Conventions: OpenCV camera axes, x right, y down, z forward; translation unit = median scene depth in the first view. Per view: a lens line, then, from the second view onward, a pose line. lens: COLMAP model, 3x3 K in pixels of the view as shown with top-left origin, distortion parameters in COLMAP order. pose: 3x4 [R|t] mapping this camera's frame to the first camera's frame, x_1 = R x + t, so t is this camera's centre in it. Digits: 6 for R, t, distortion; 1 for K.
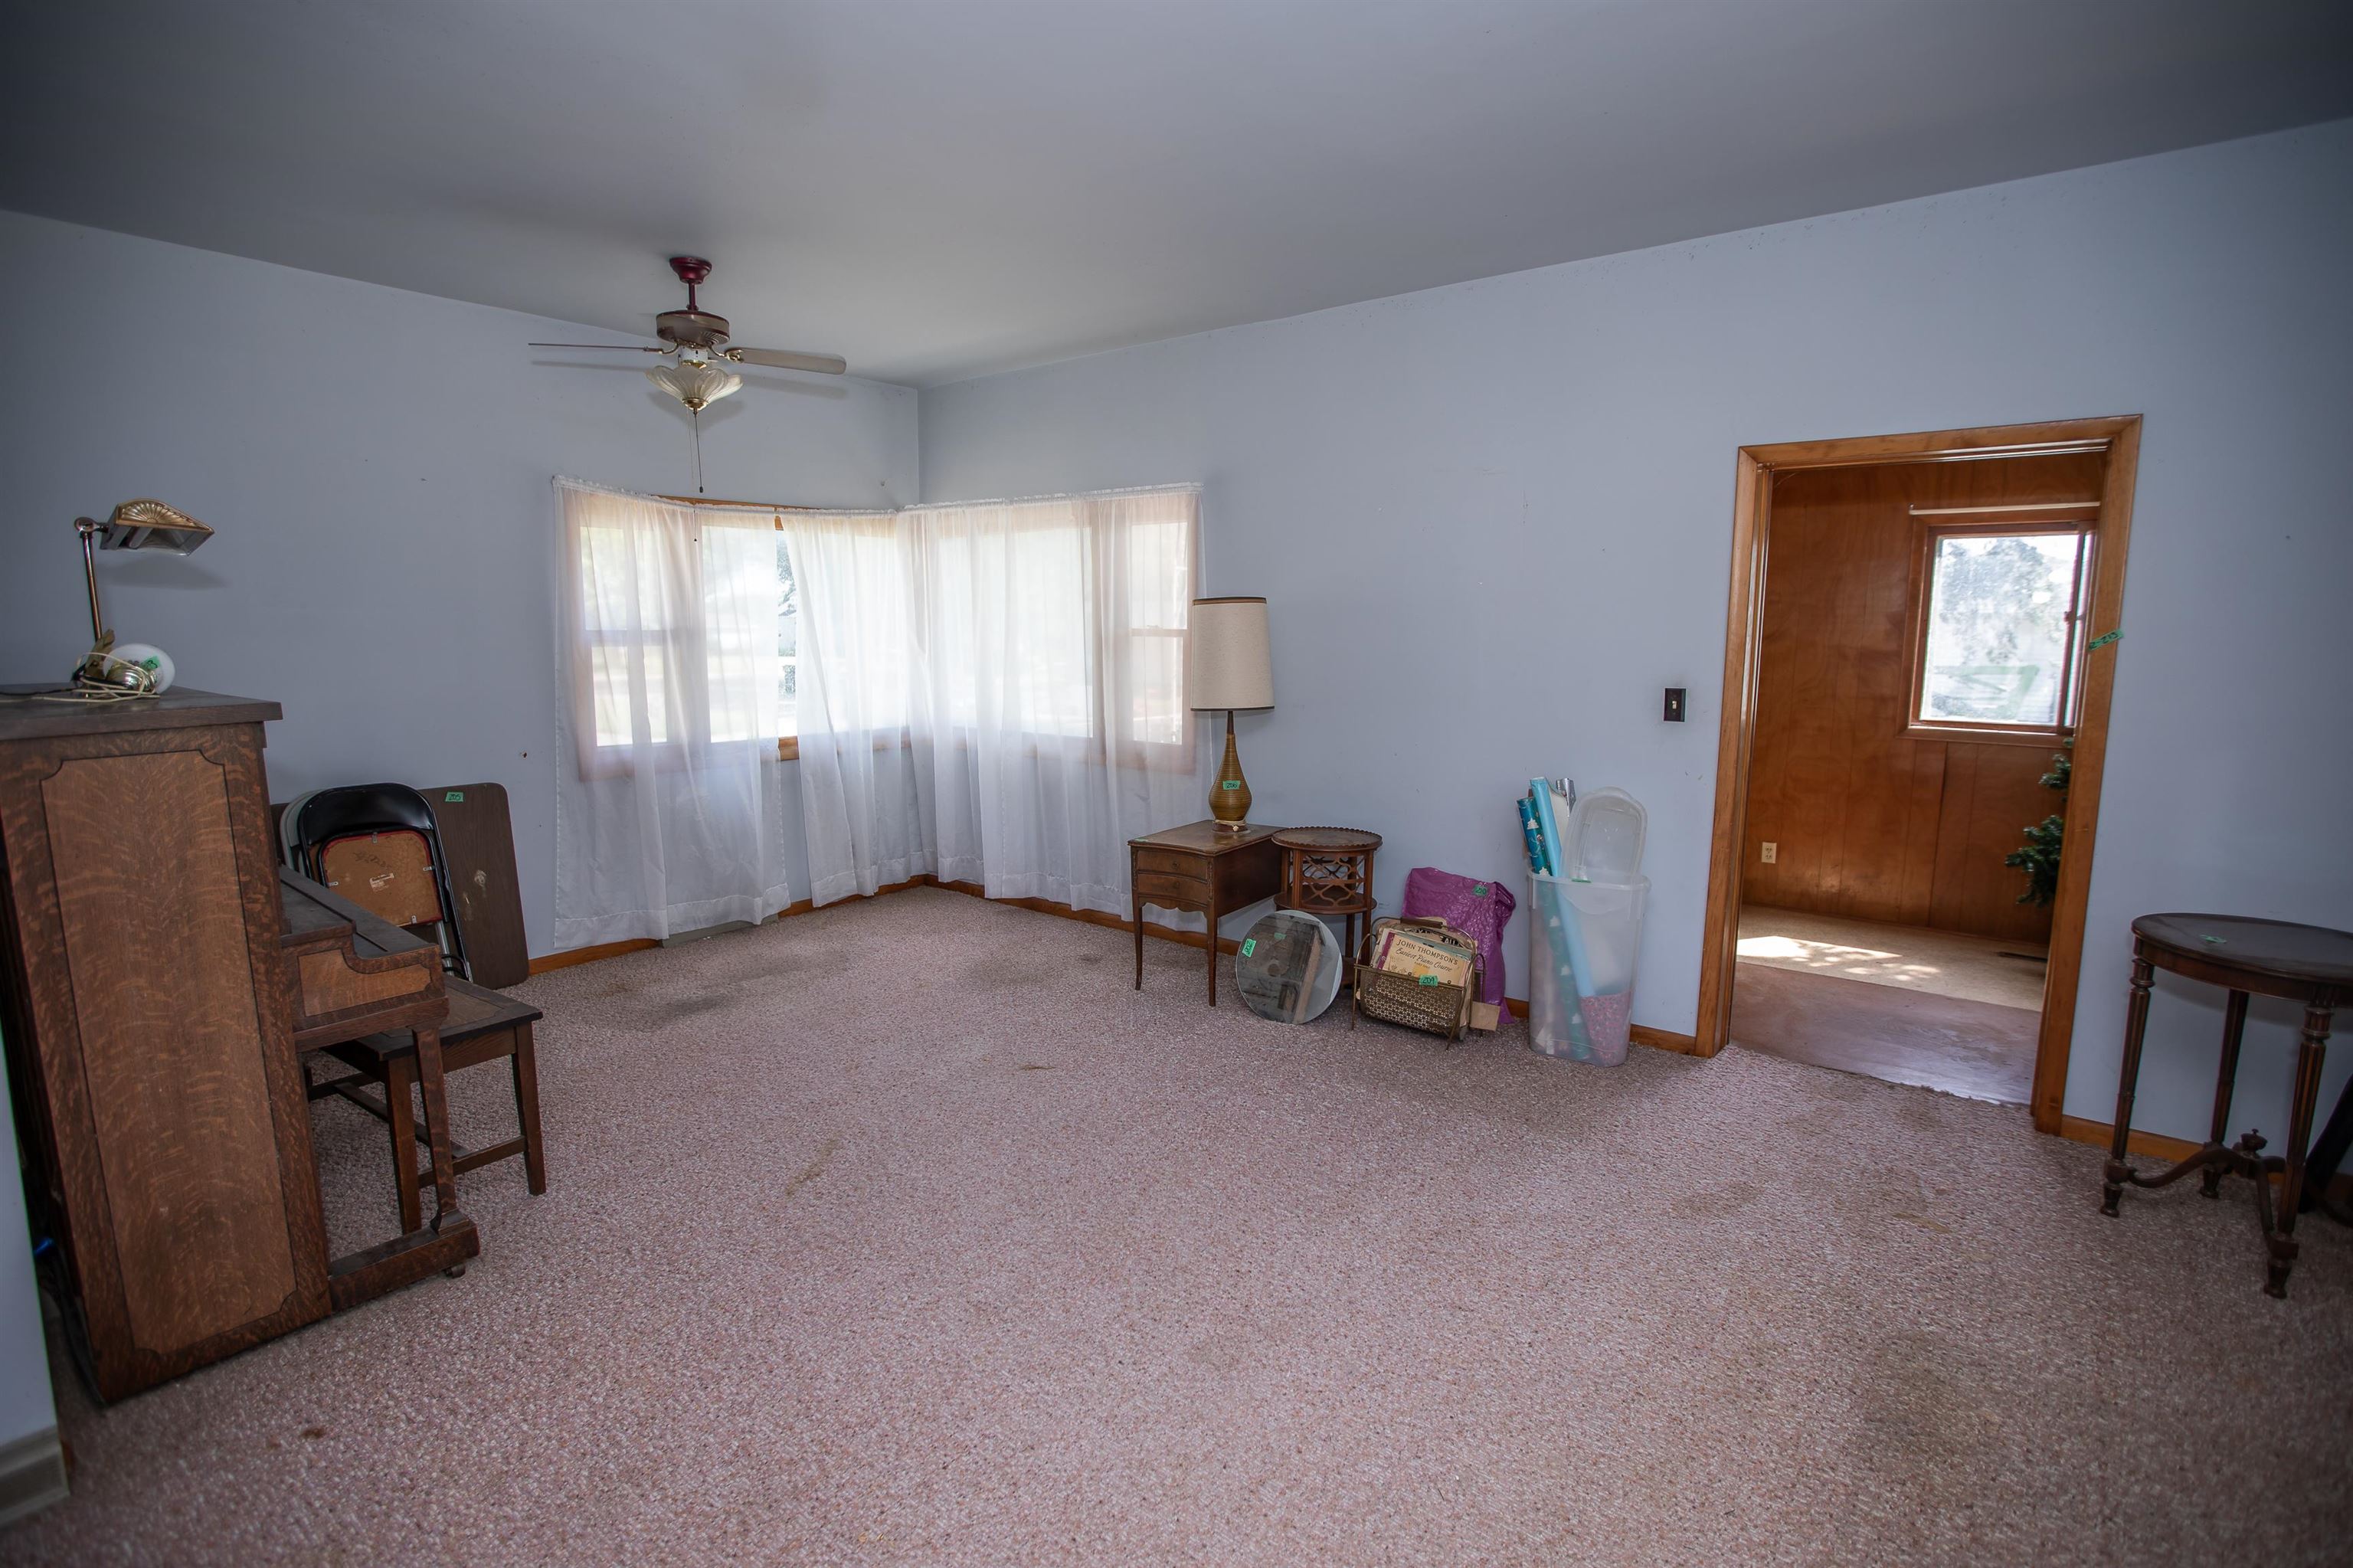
lens RADIAL K [[1070.1, 0, 1181.0], [0, 1070.1, 788.4], [0, 0, 1]] dist [-0.022050, 0.000338]
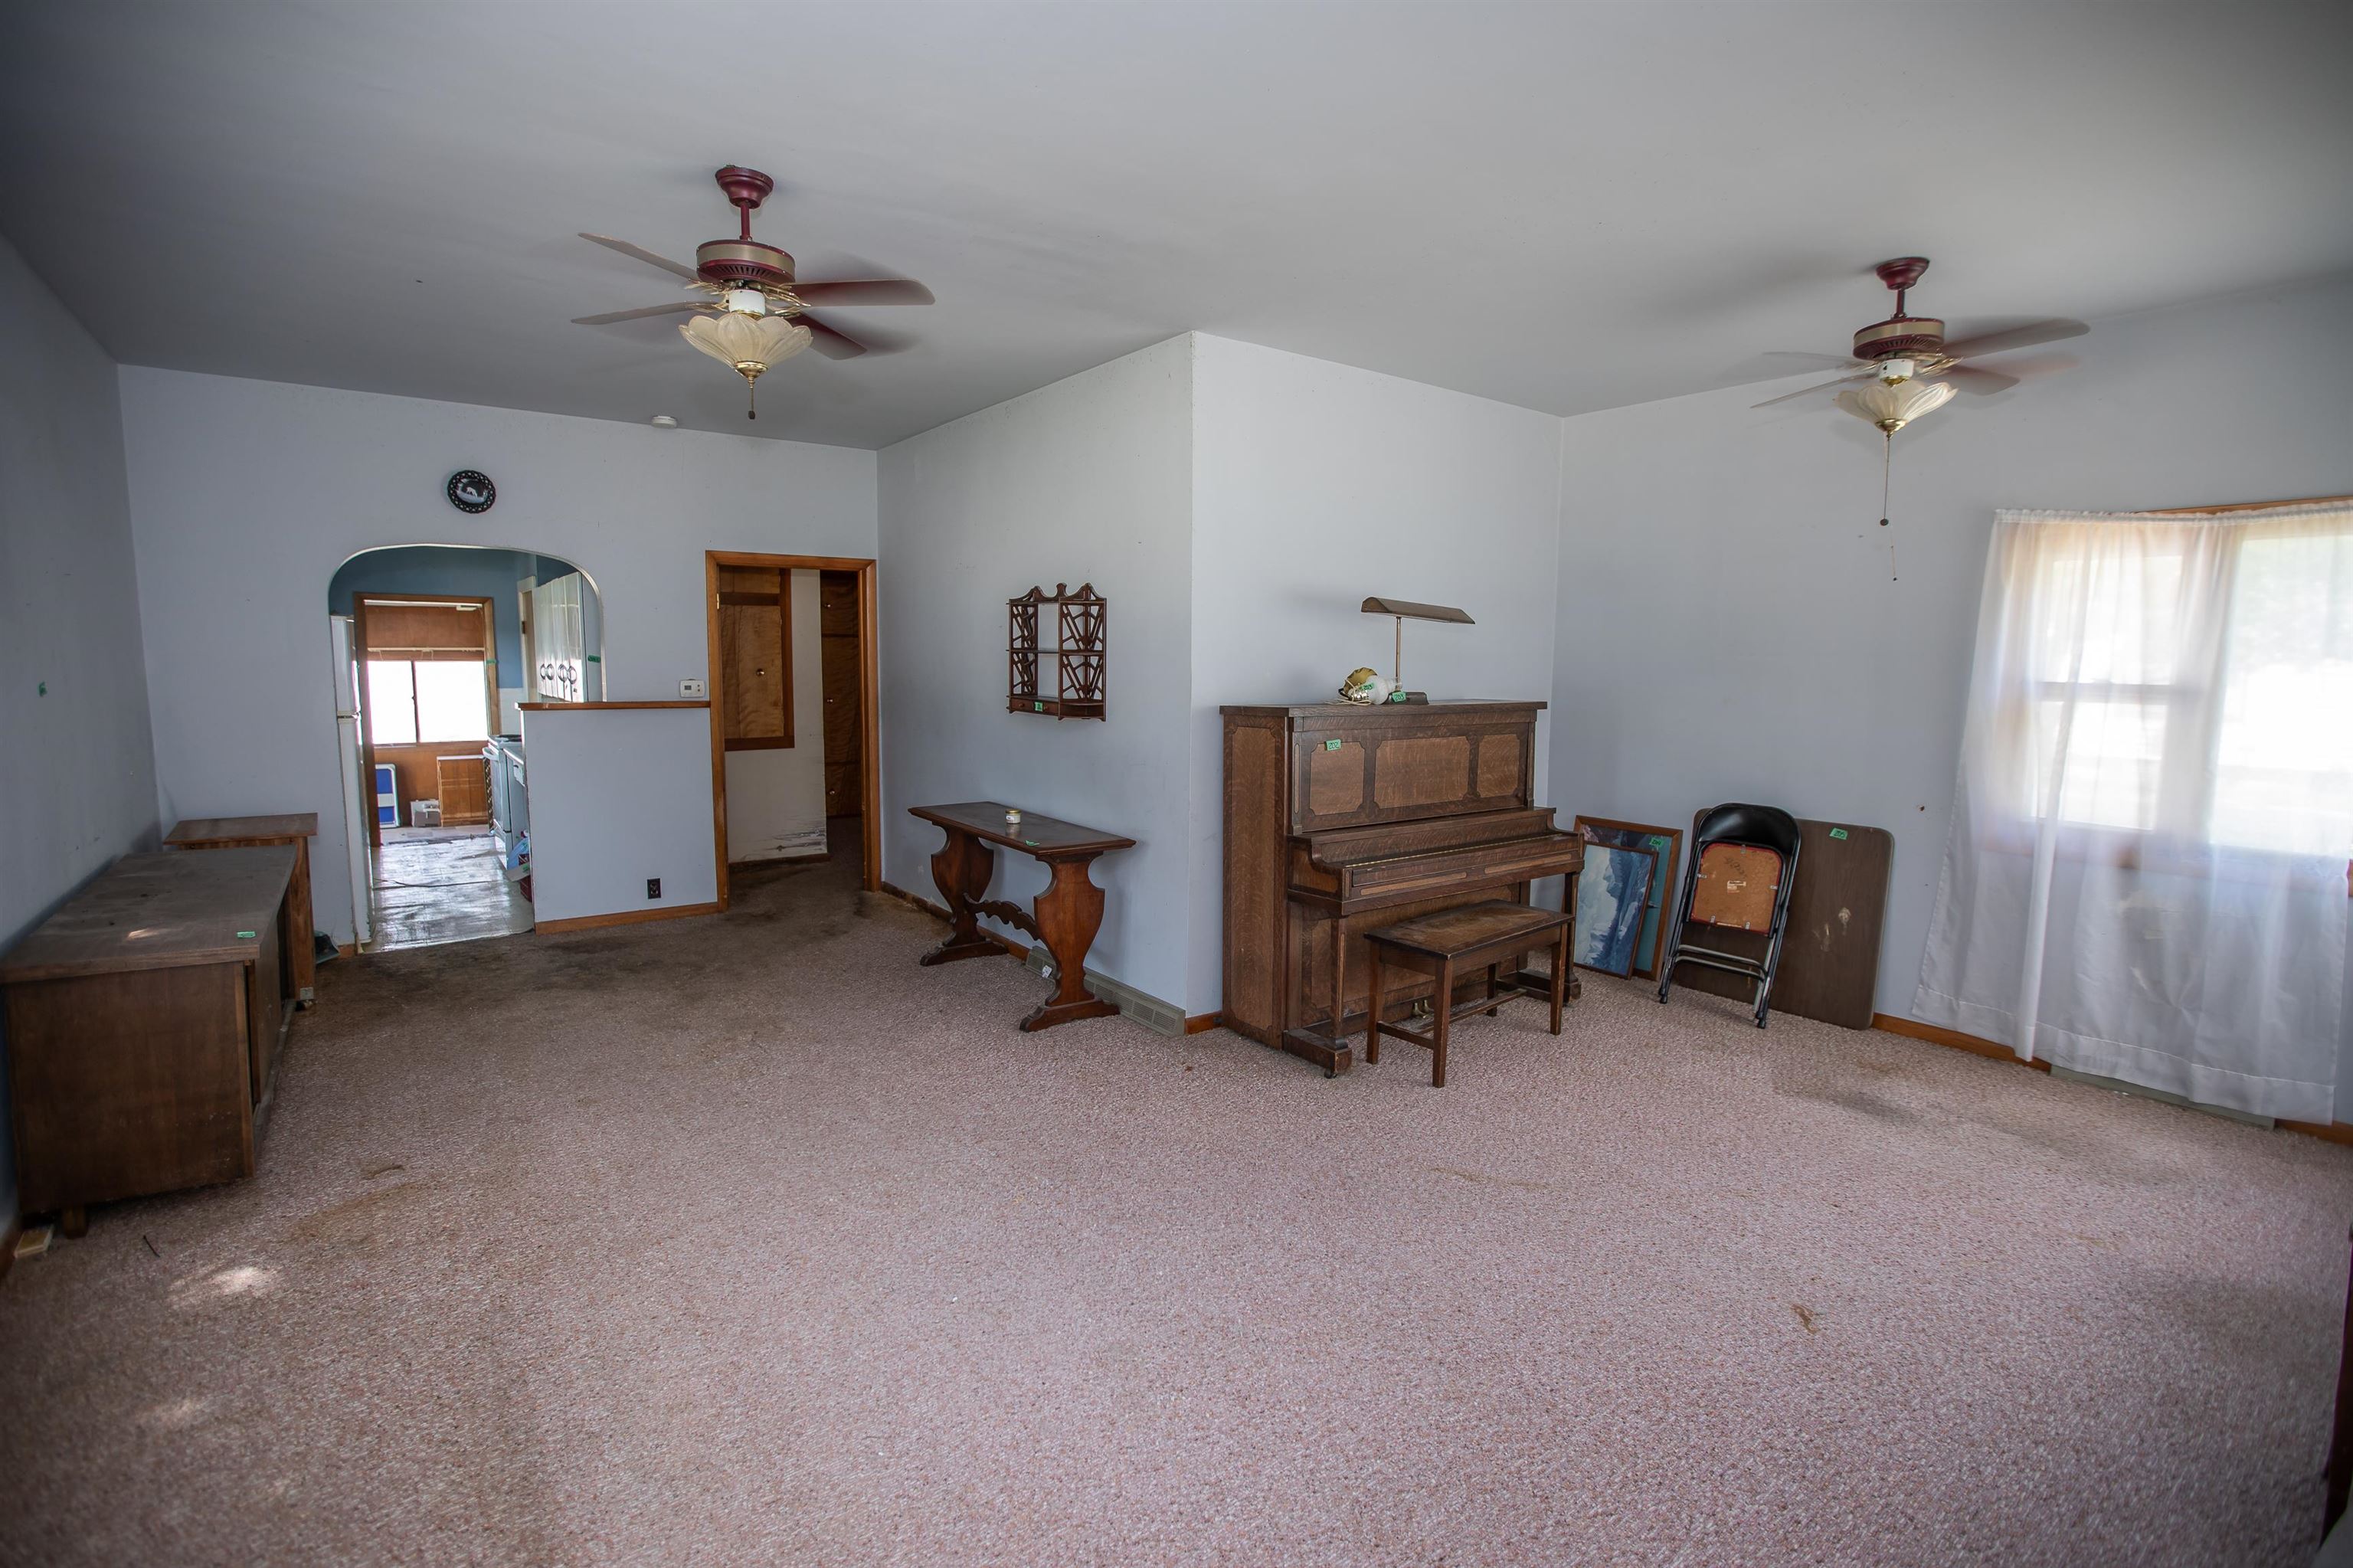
lens RADIAL K [[1070.1, 0, 1181.5], [0, 1070.1, 775.9], [0, 0, 1]] dist [-0.022050, 0.000338]
pose [[-0.235940, 0.101918, -0.966408, 0.496851], [-0.153813, 0.978032, 0.140696, -0.098356], [0.959518, 0.181842, -0.215080, 0.597104]]
